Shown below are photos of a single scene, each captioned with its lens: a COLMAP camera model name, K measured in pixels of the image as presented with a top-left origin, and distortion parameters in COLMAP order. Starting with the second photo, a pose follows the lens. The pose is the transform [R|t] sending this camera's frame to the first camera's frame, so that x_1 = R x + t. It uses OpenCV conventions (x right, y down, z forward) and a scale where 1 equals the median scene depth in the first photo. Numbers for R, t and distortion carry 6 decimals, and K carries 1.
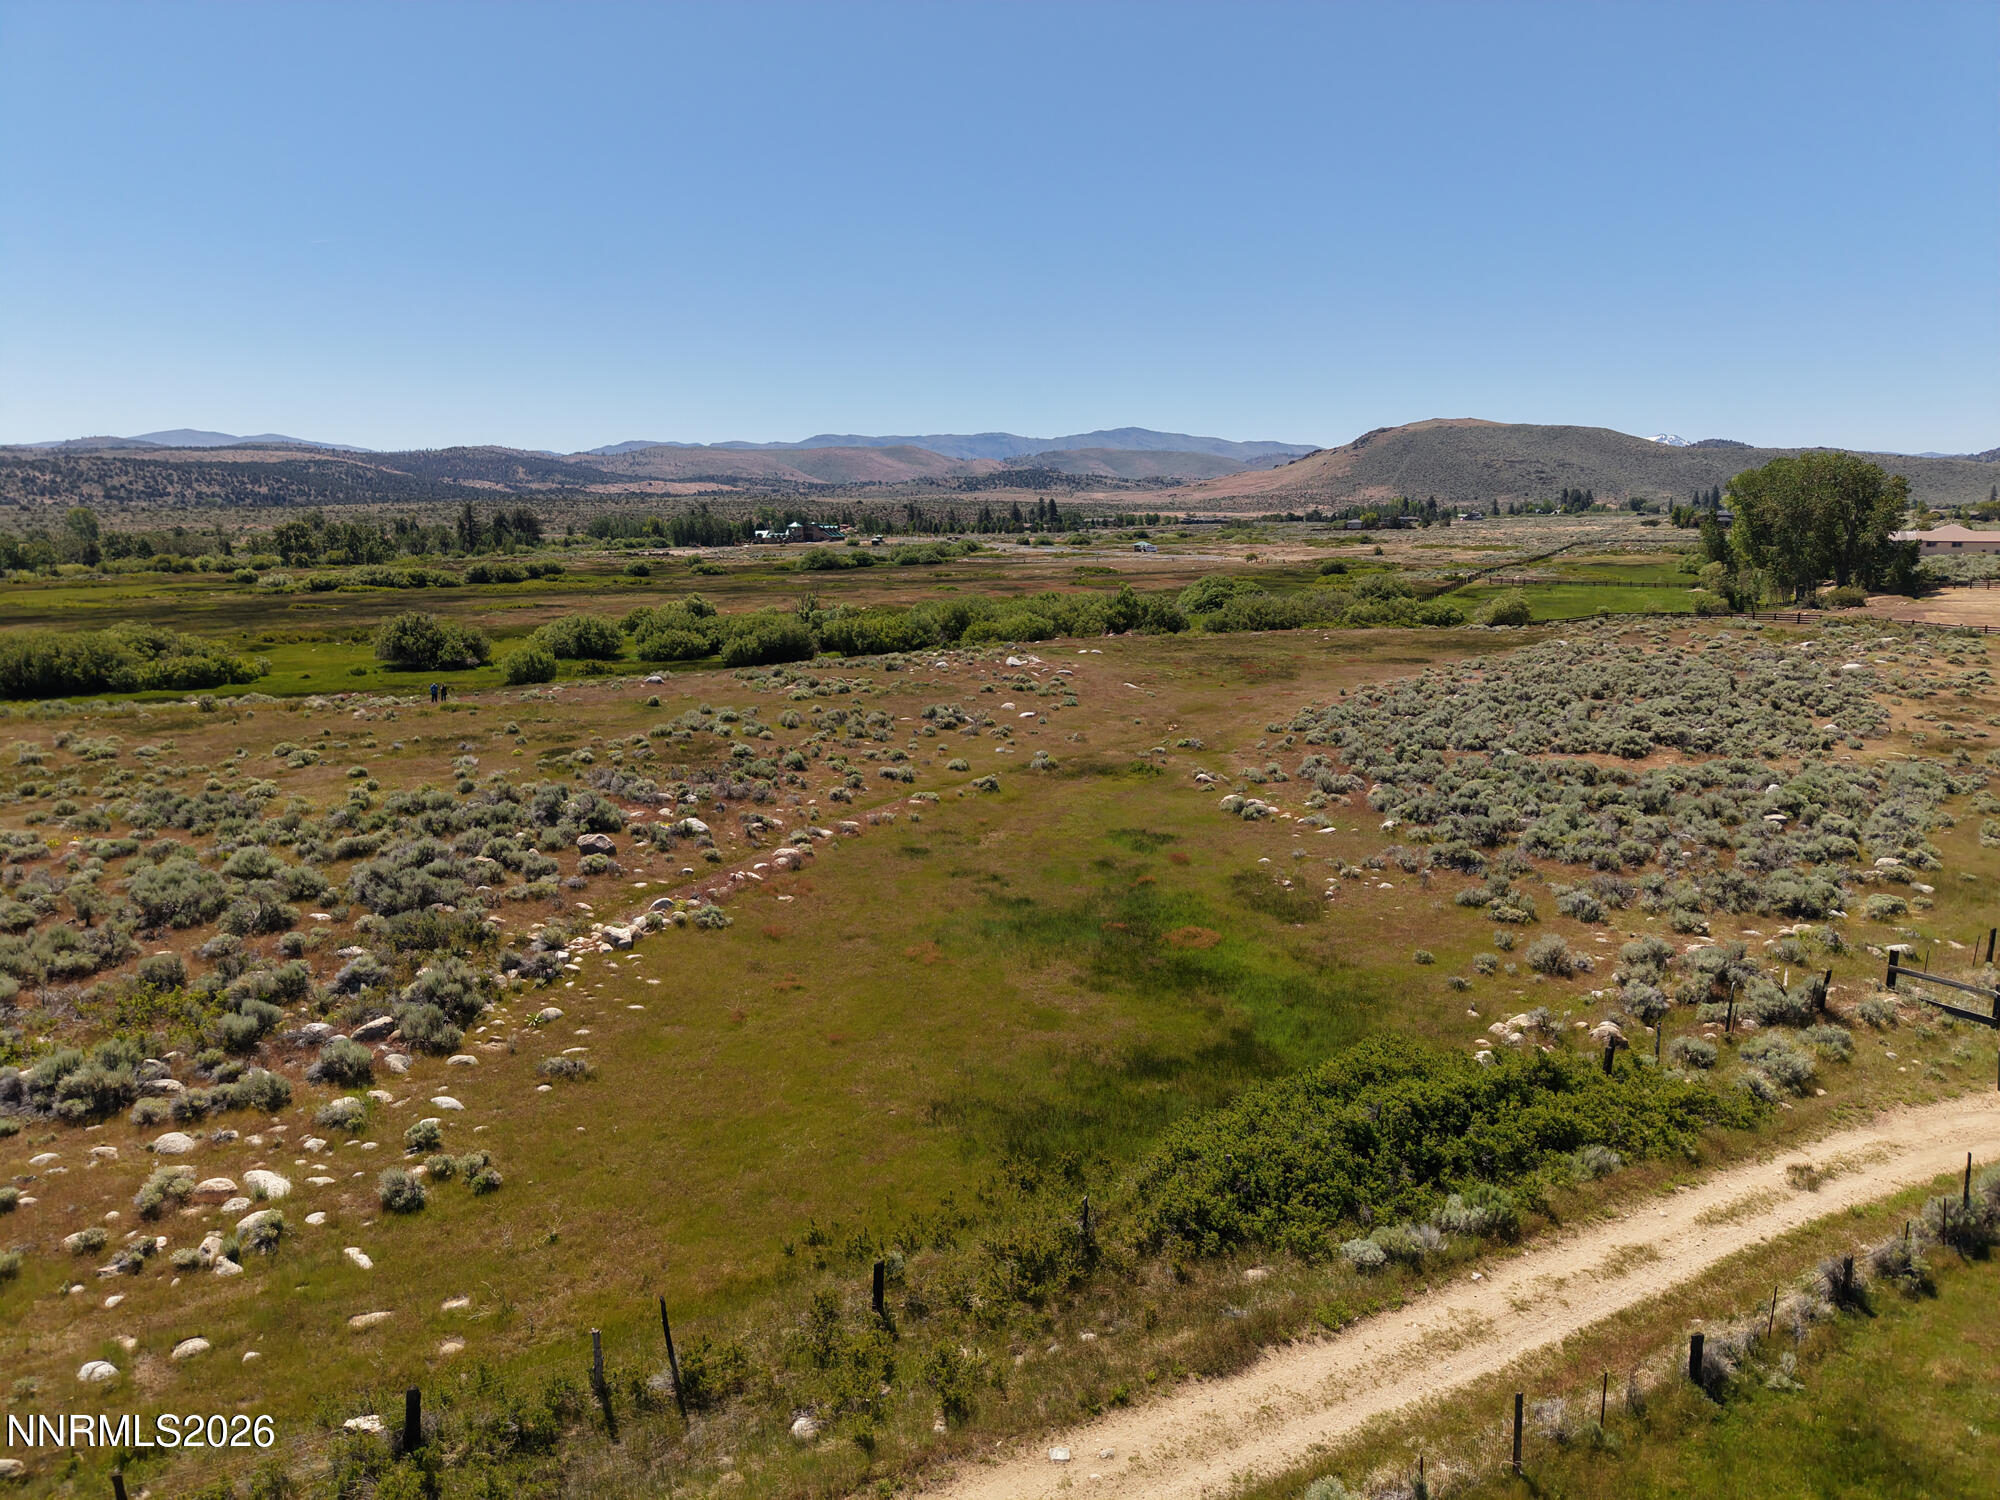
lens RADIAL K [[1339.2, 0, 993.0], [0, 1339.2, 744.3], [0, 0, 1]] dist [0.019766, -0.020706]
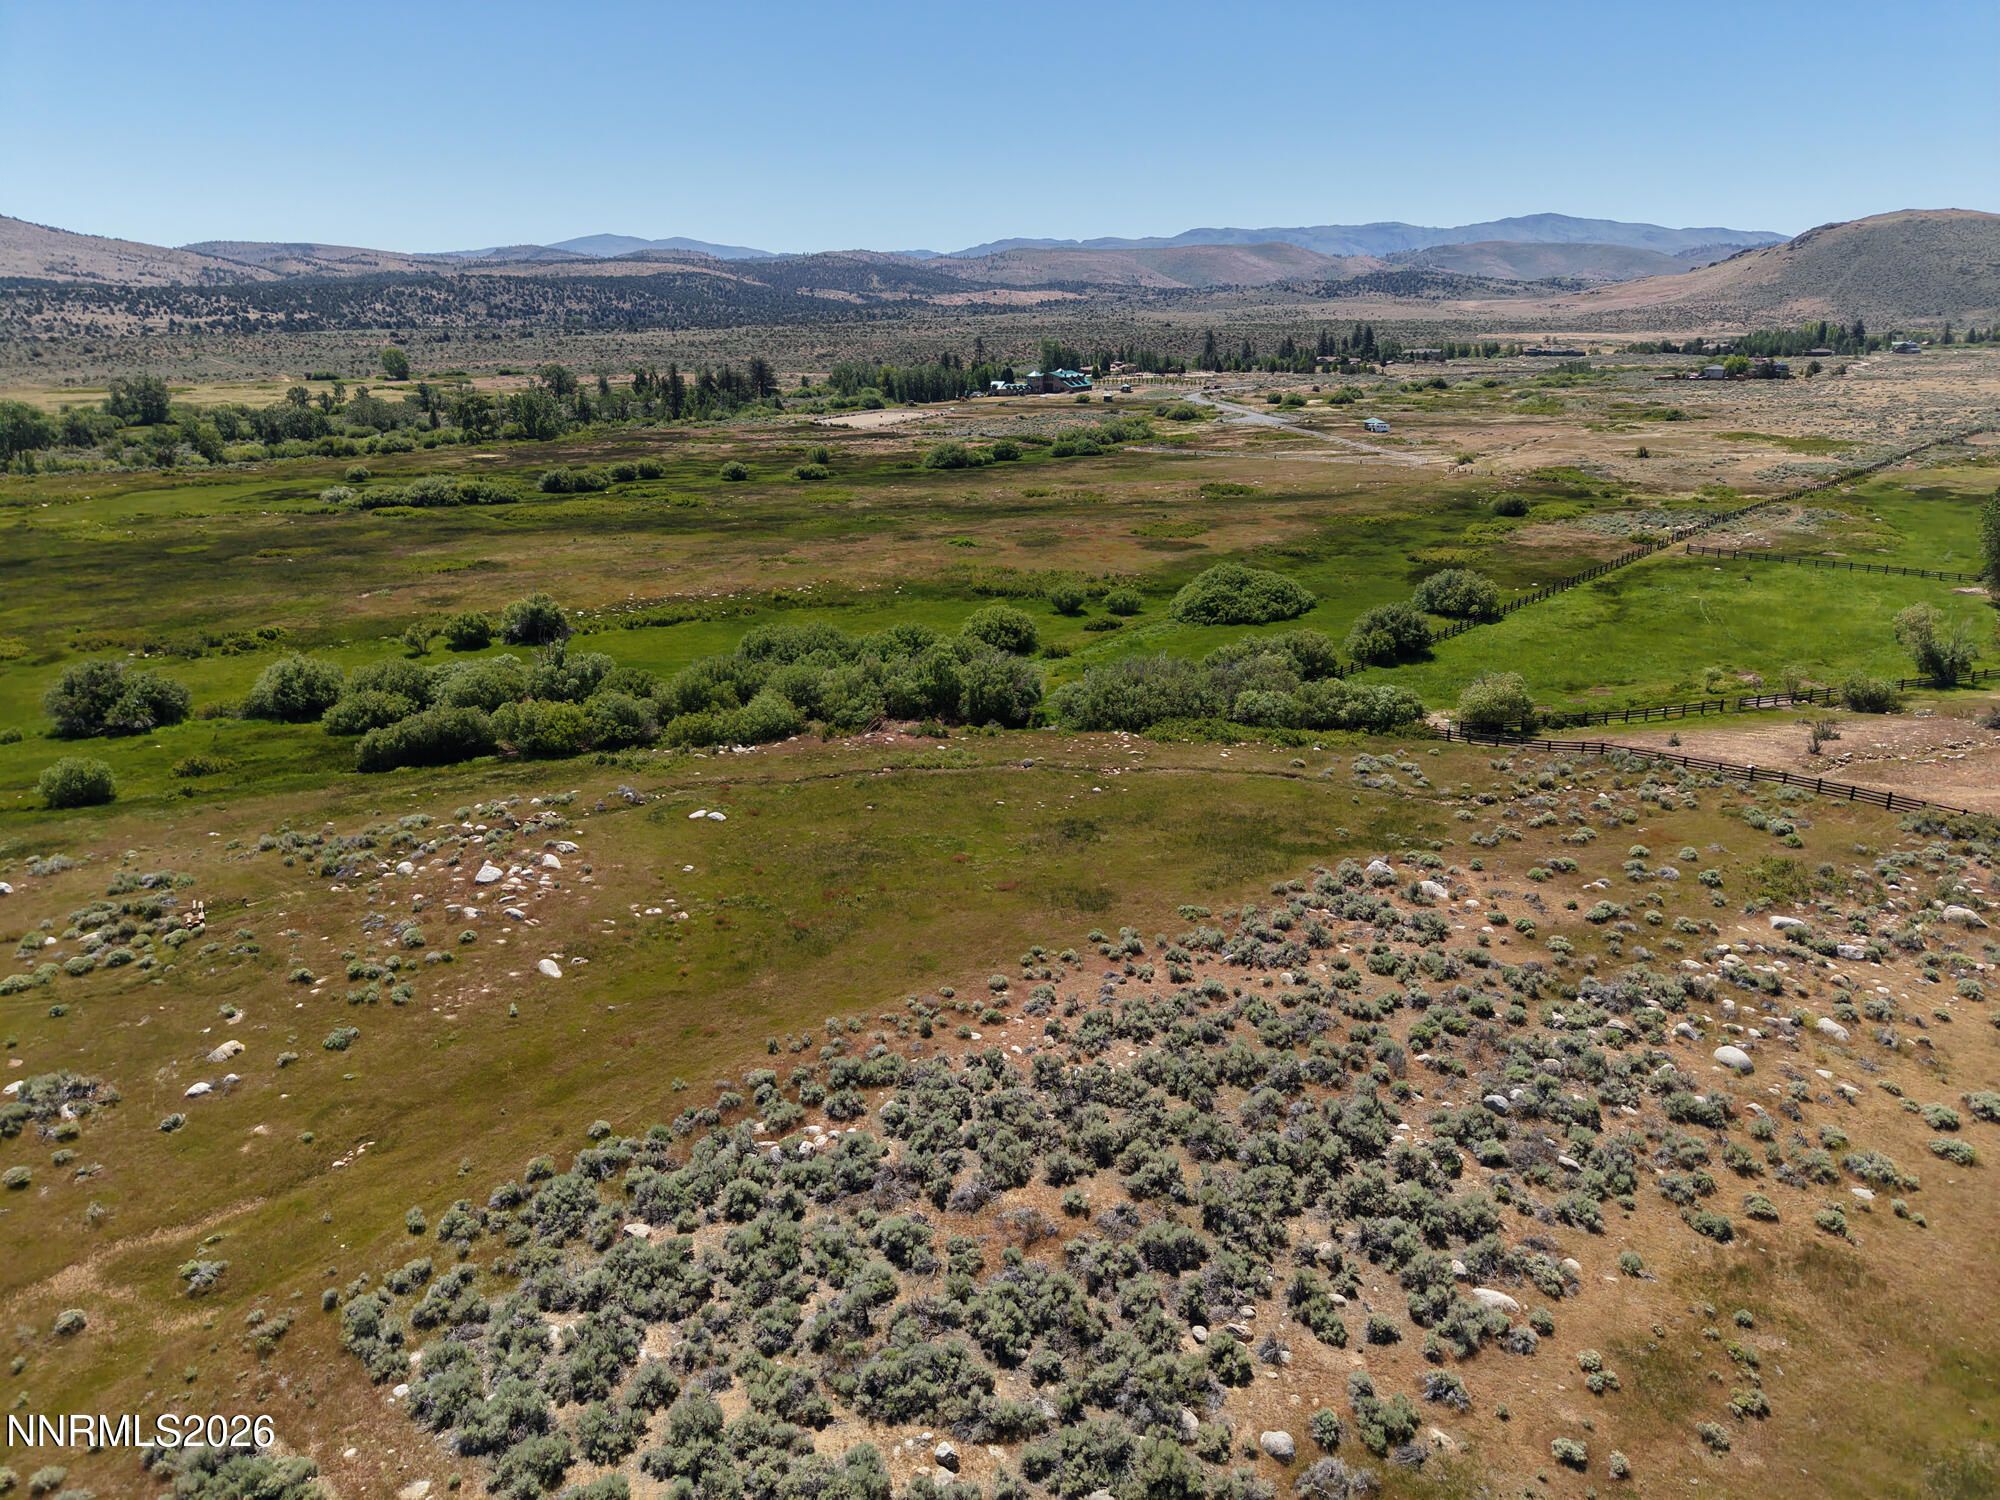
lens RADIAL K [[1339.2, 0, 996.7], [0, 1339.2, 743.5], [0, 0, 1]] dist [0.019766, -0.020706]
pose [[0.964486, 0.079845, -0.251777, 0.028970], [-0.043895, 0.988413, 0.145304, -0.016067], [0.260461, -0.129092, 0.956815, 0.024941]]
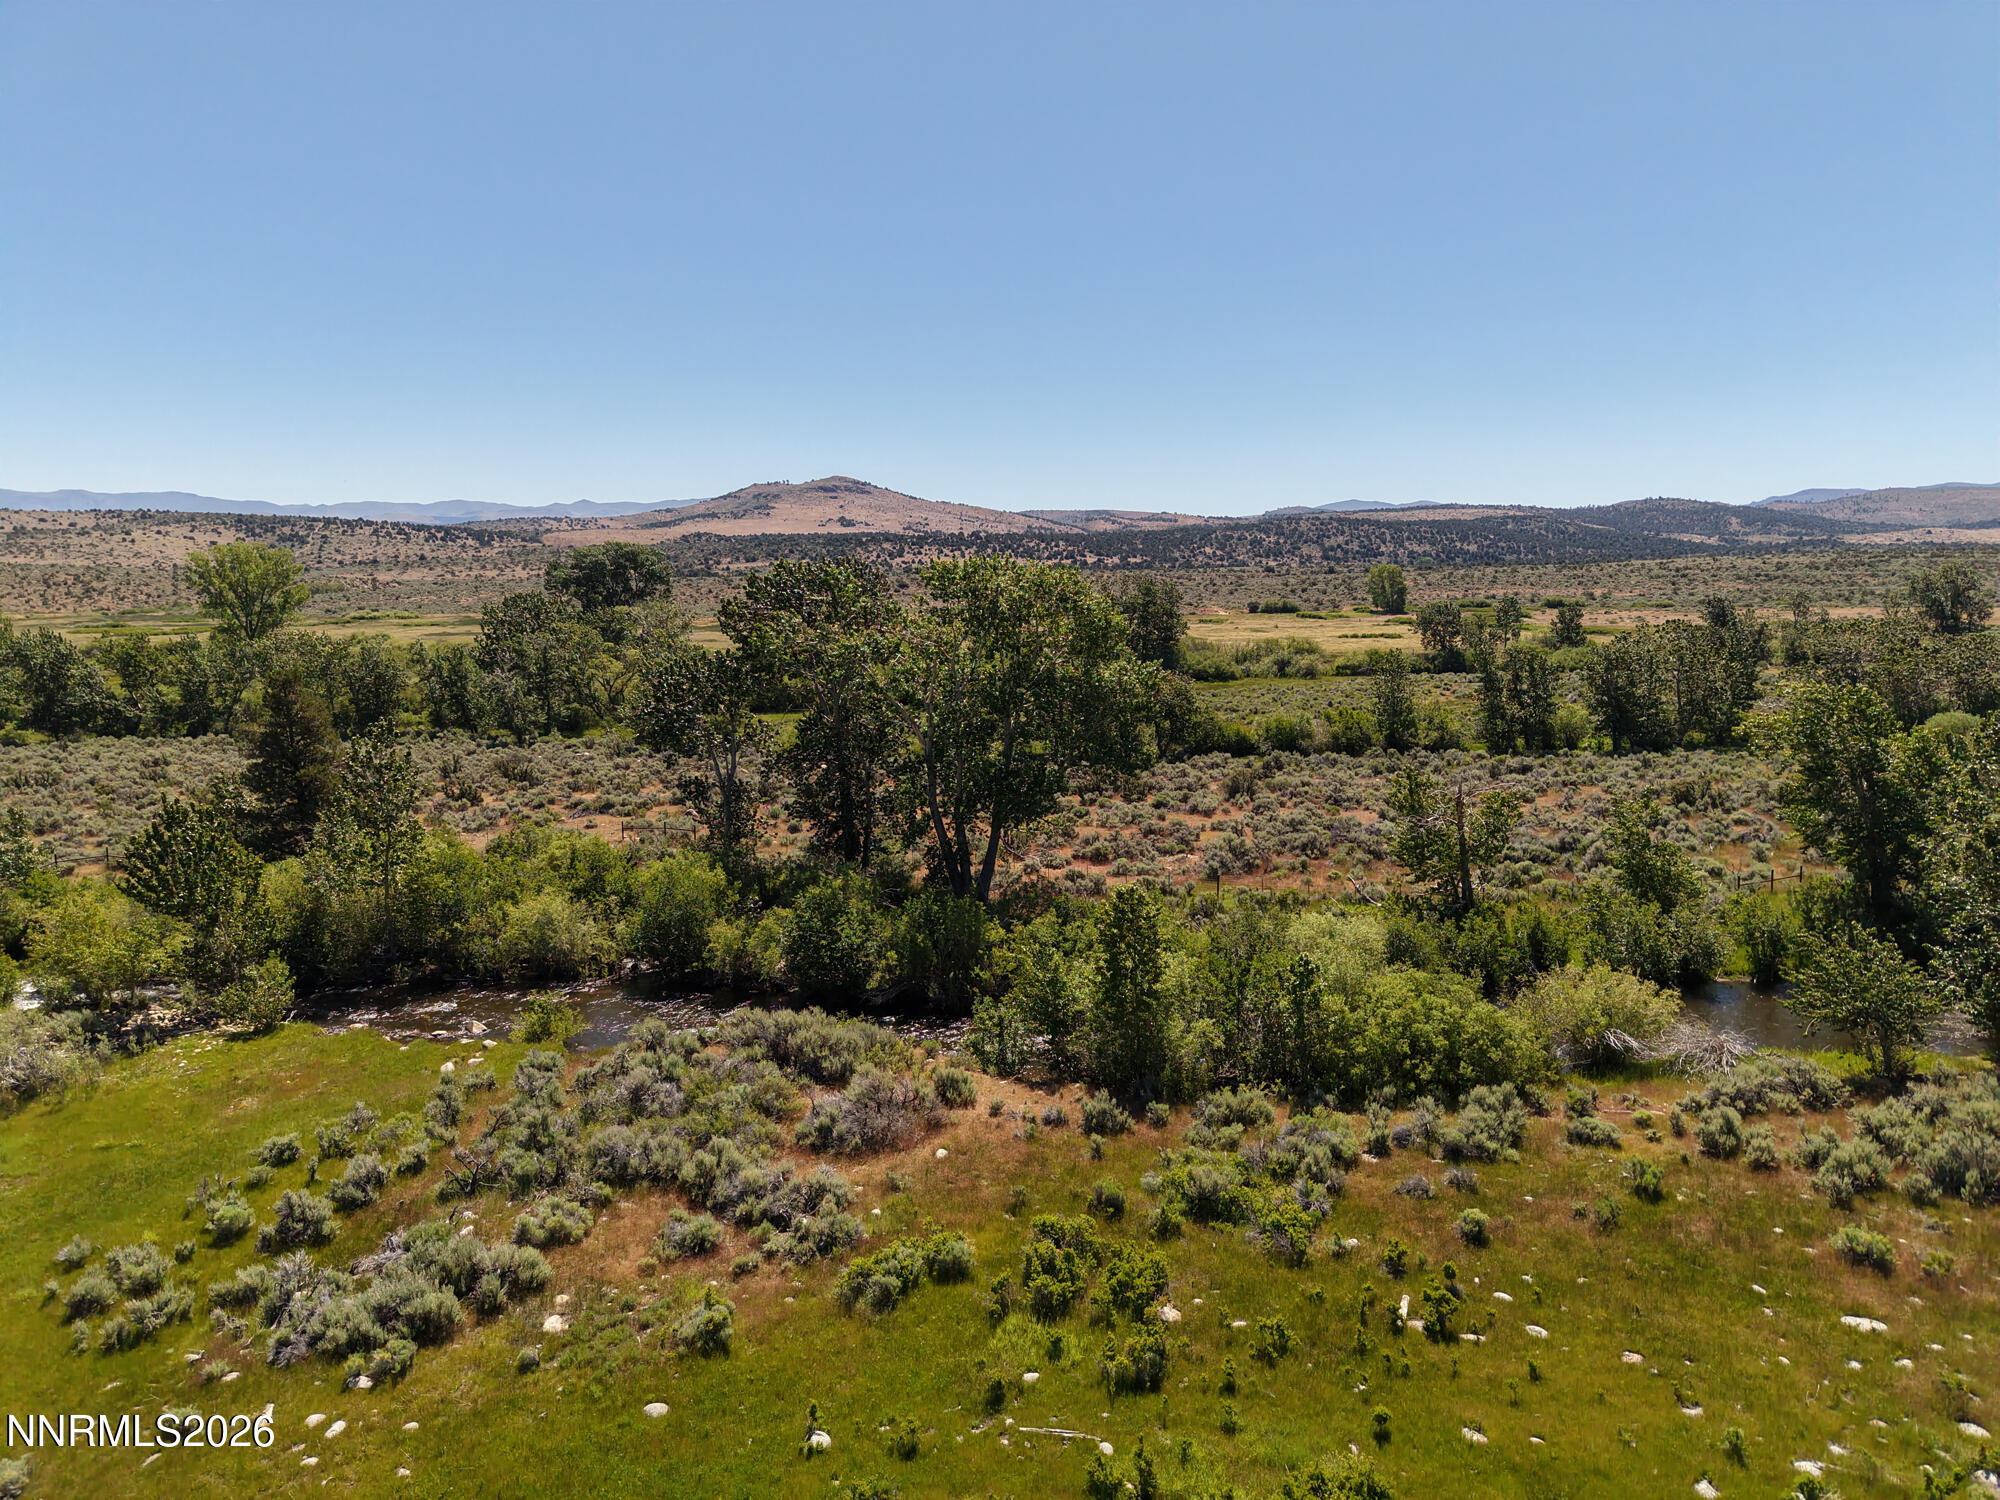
lens RADIAL K [[1339.2, 0, 988.7], [0, 1339.2, 746.6], [0, 0, 1]] dist [0.019766, -0.020706]
pose [[0.706790, 0.082886, -0.702551, -0.131617], [-0.112706, 0.993621, 0.003839, -0.025290], [0.698388, 0.076468, 0.711623, 0.150922]]
